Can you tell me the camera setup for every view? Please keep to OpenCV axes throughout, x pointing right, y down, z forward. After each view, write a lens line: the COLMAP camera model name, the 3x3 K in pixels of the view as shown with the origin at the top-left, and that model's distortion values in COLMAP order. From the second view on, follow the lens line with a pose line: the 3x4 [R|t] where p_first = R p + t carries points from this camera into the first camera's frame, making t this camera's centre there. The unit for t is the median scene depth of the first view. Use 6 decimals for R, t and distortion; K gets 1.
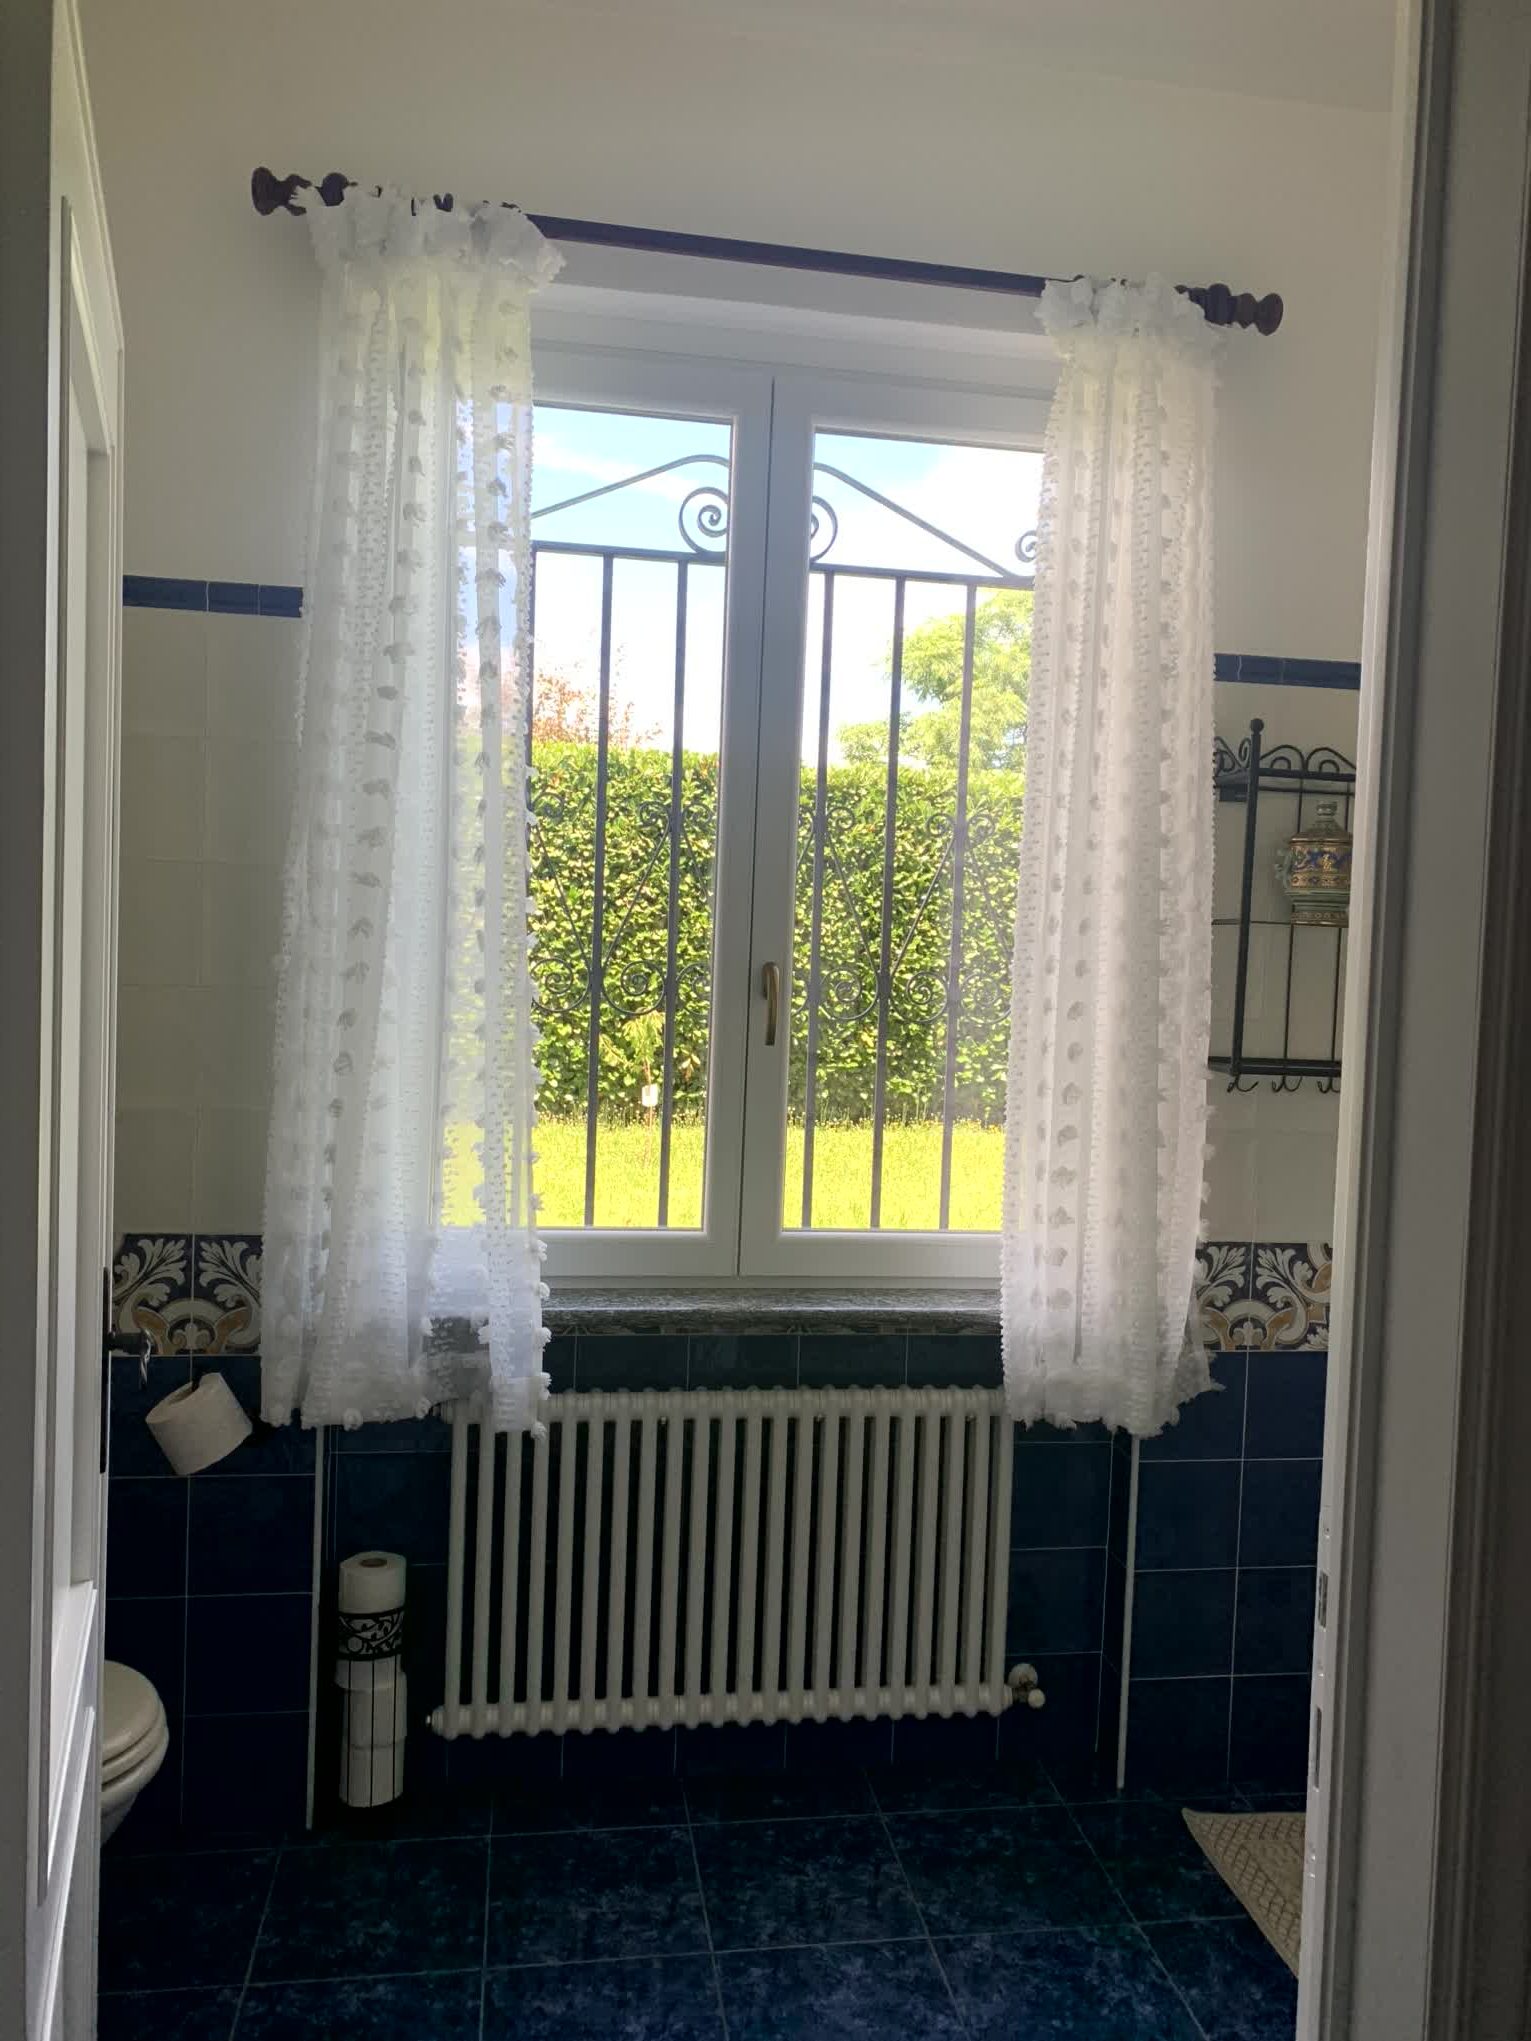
lens RADIAL K [[1517.5, 0, 802.6], [0, 1517.5, 1012.4], [0, 0, 1]] dist [0.045334, -0.076779]
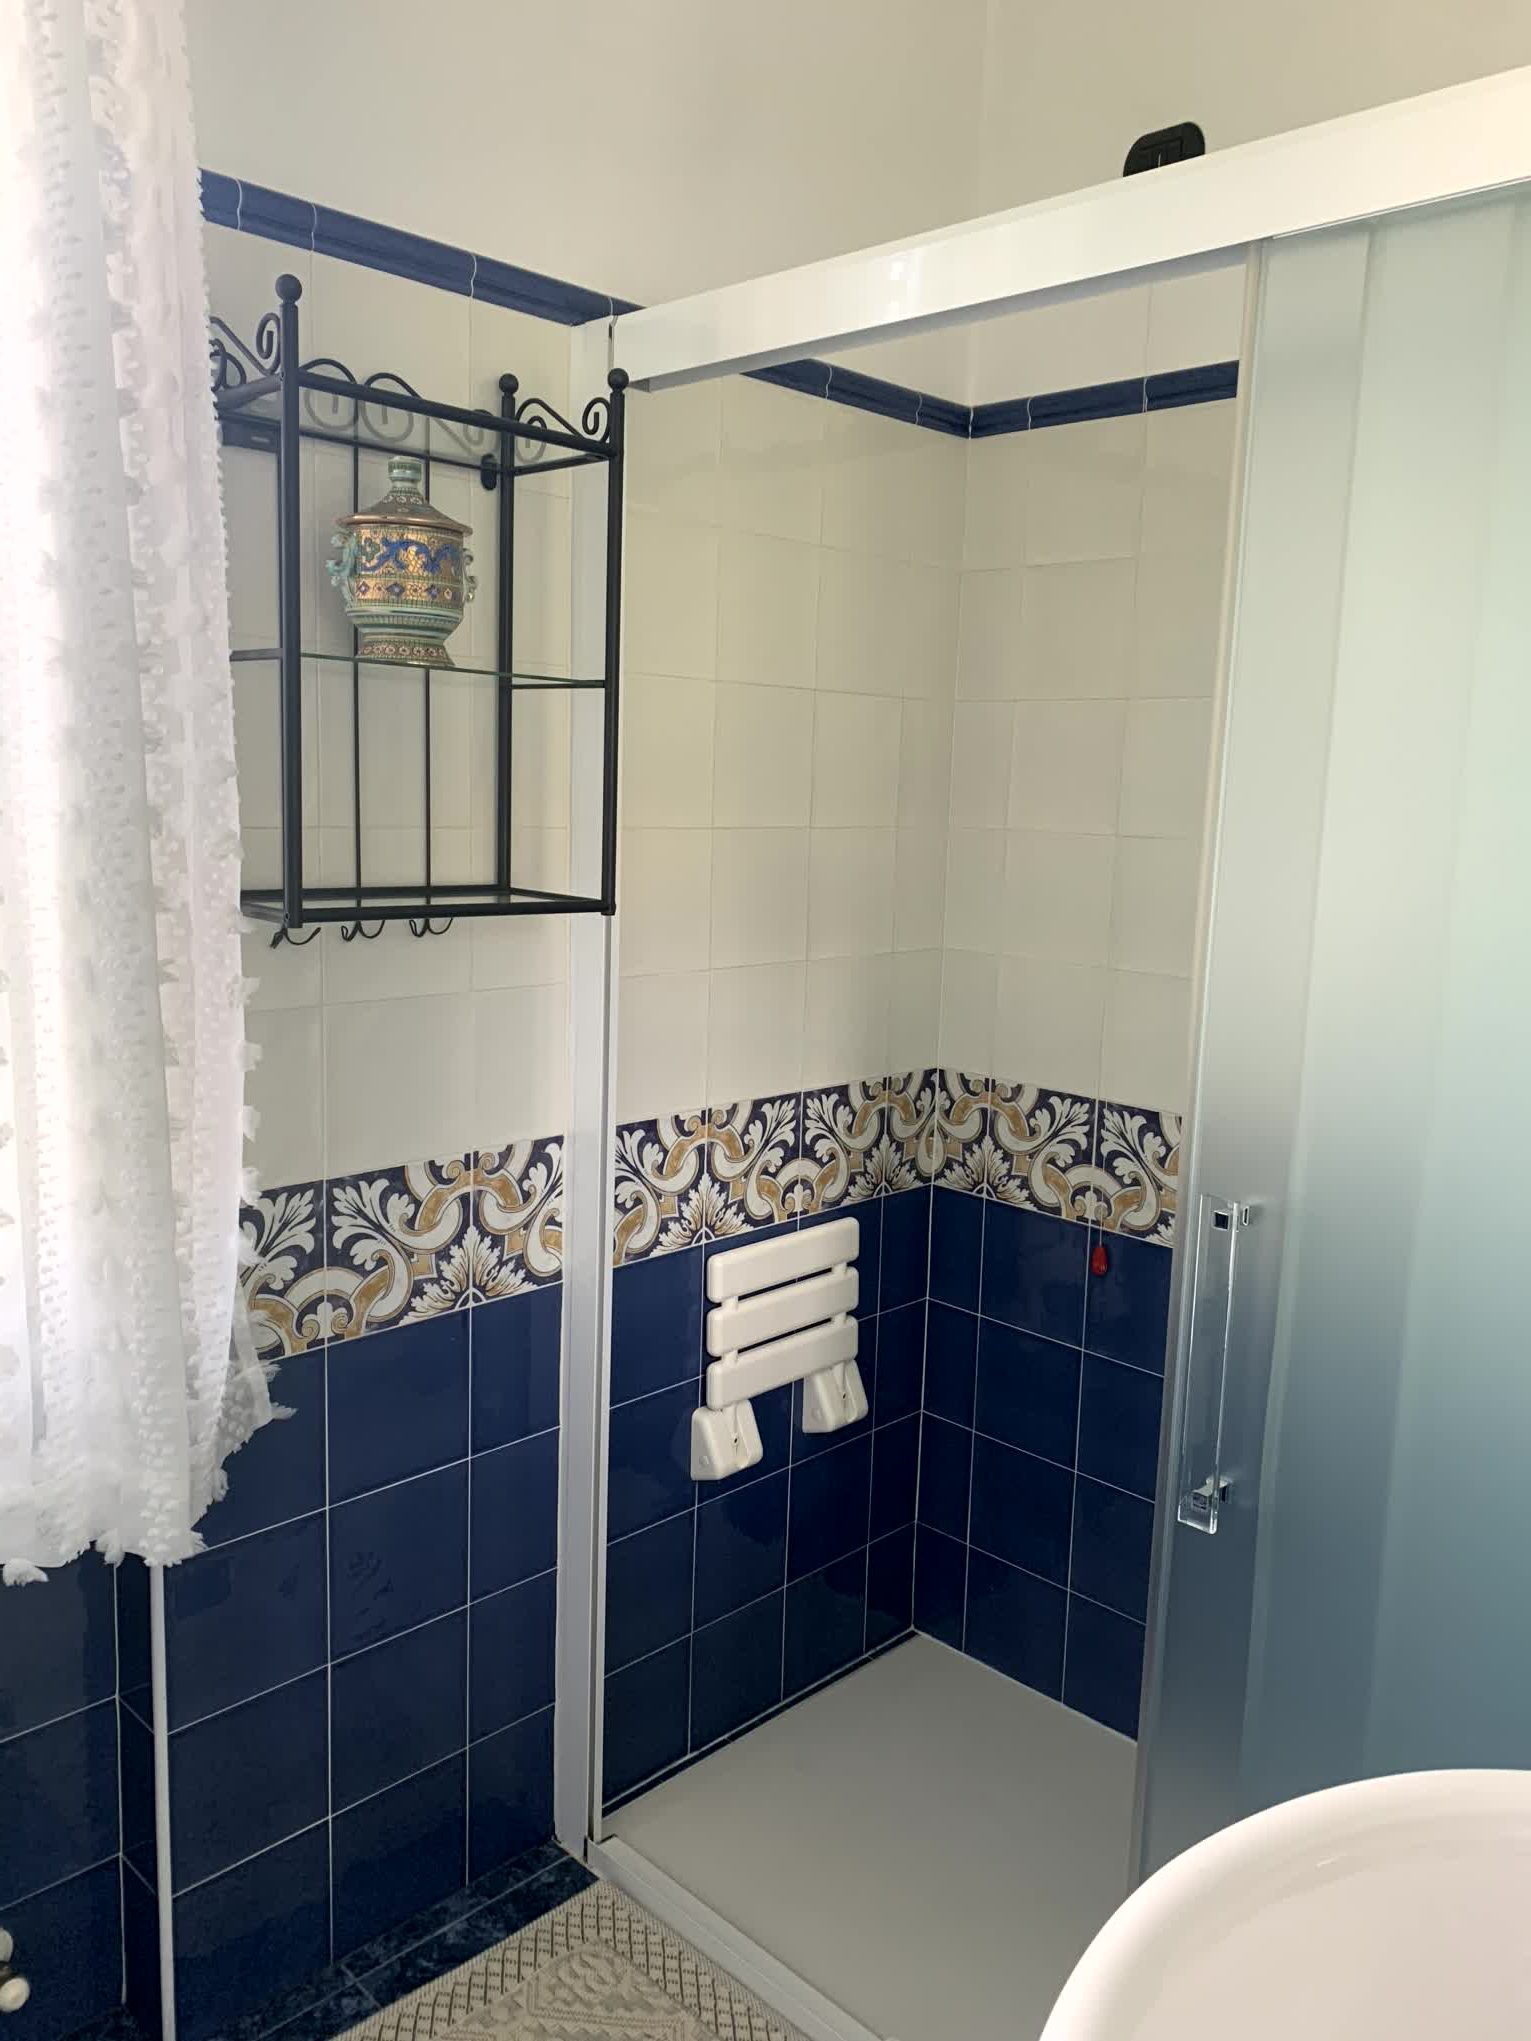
lens RADIAL K [[1517.5, 0, 766.1], [0, 1517.5, 994.0], [0, 0, 1]] dist [0.045334, -0.076779]
pose [[0.800697, -0.097854, 0.591023, 0.080559], [0.024773, 0.991134, 0.130537, -0.003377], [-0.598557, -0.089879, 0.796022, 0.416569]]
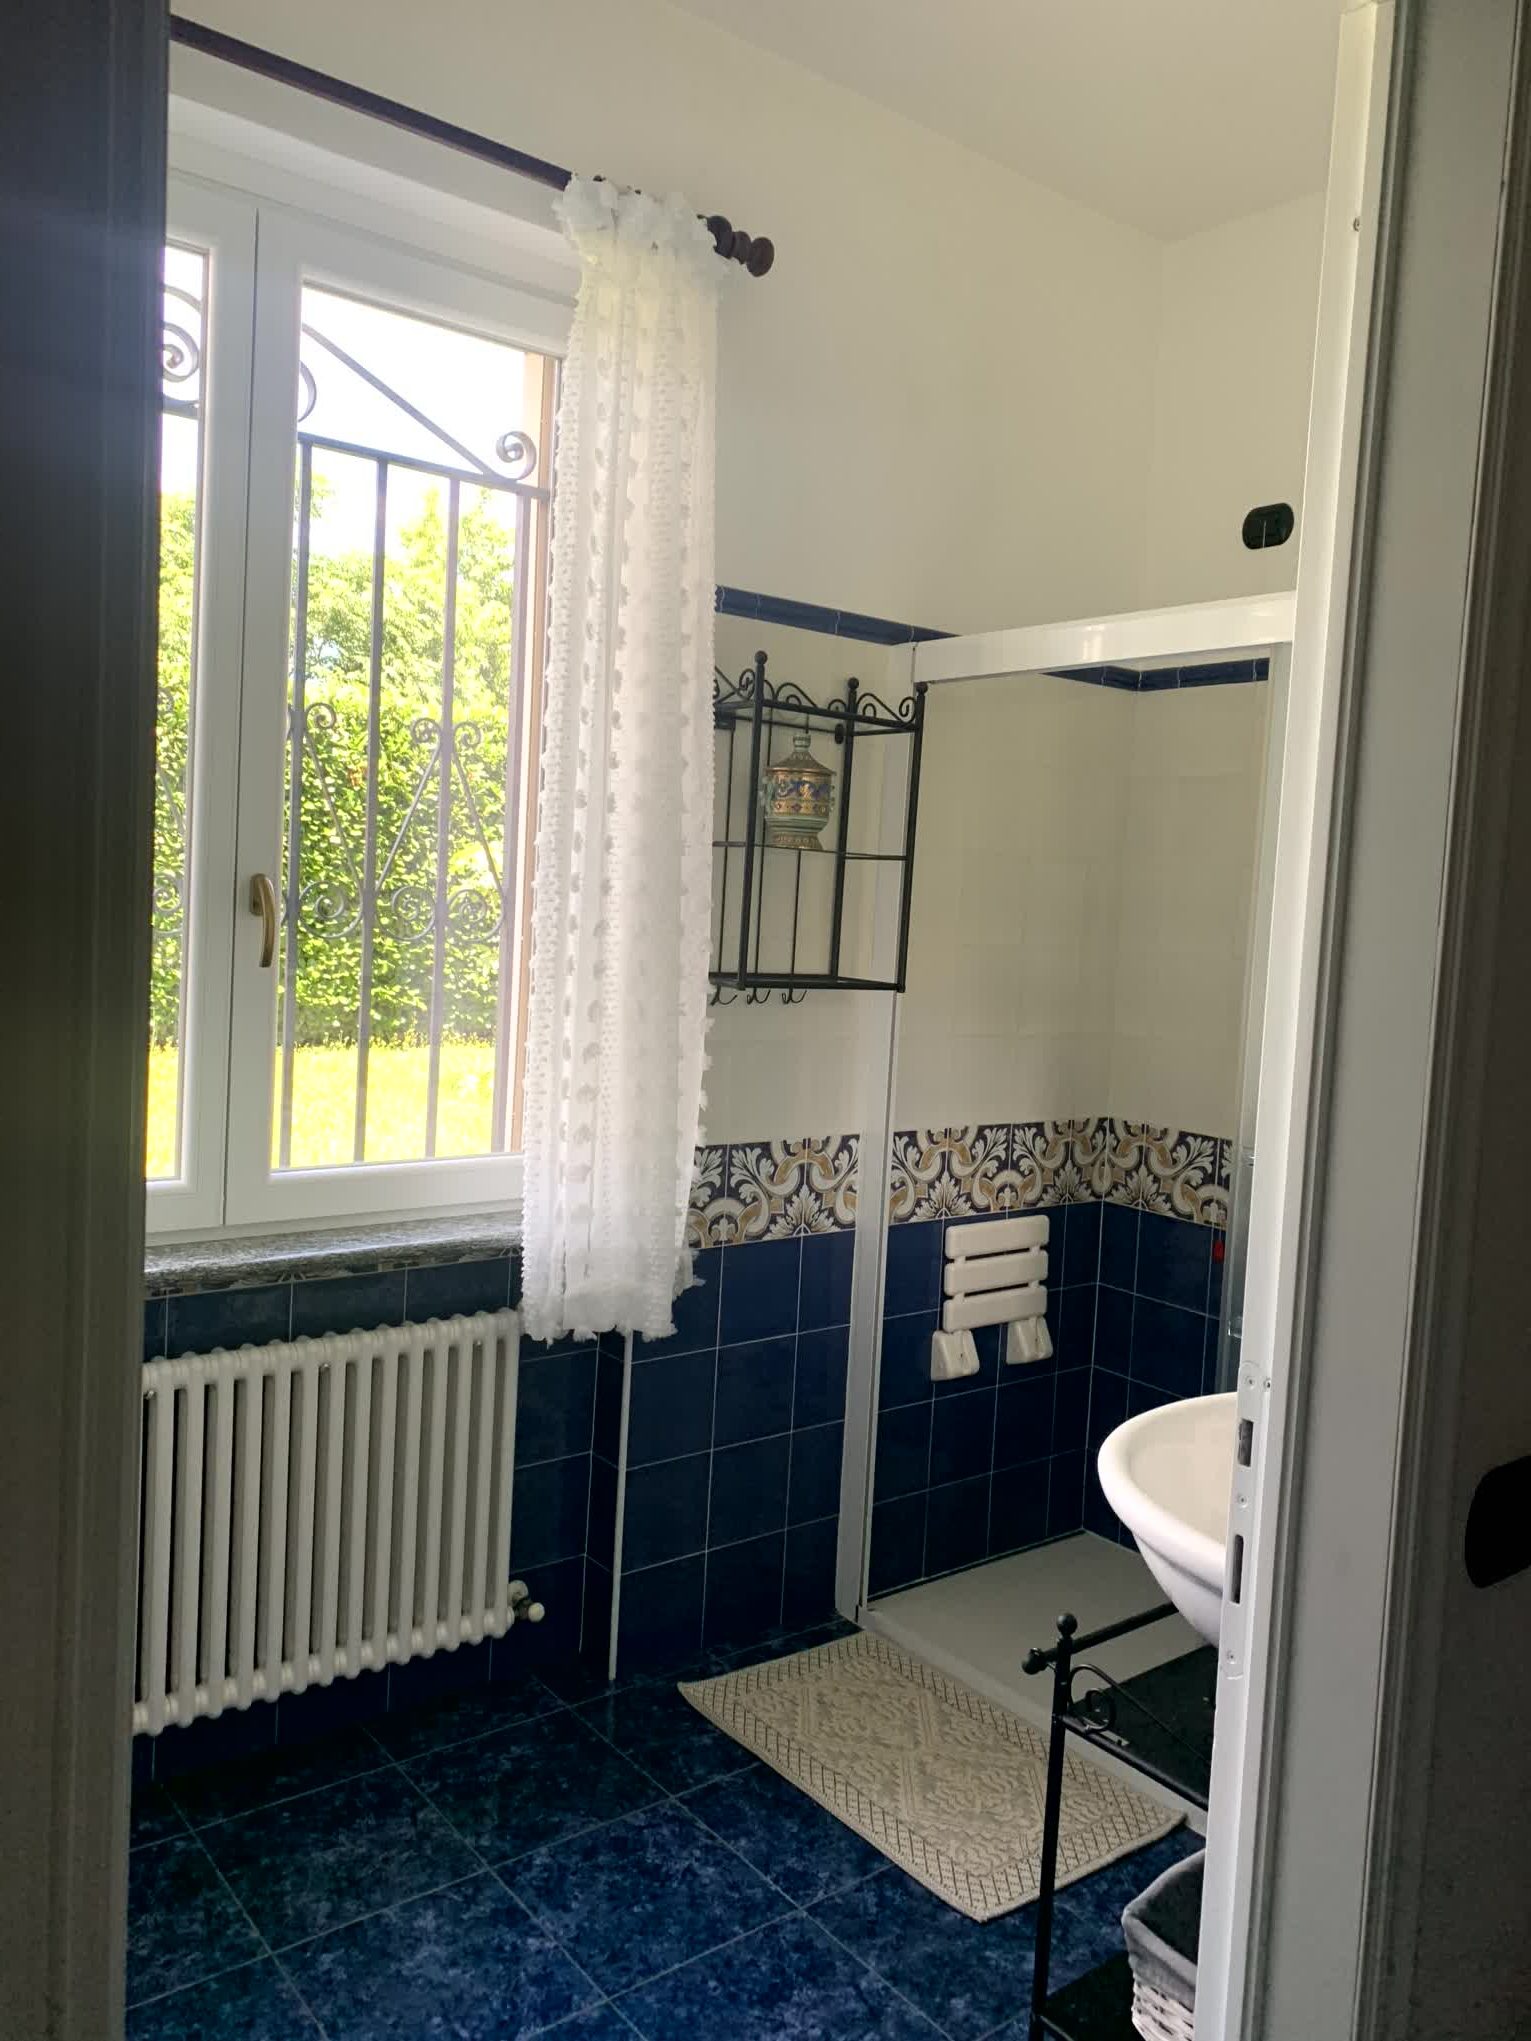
lens RADIAL K [[1517.5, 0, 766.5], [0, 1517.5, 999.0], [0, 0, 1]] dist [0.045334, -0.076779]
pose [[0.871537, -0.027740, 0.489544, -0.209180], [0.004269, 0.998790, 0.048997, -0.002829], [-0.490311, -0.040613, 0.870601, 0.069322]]
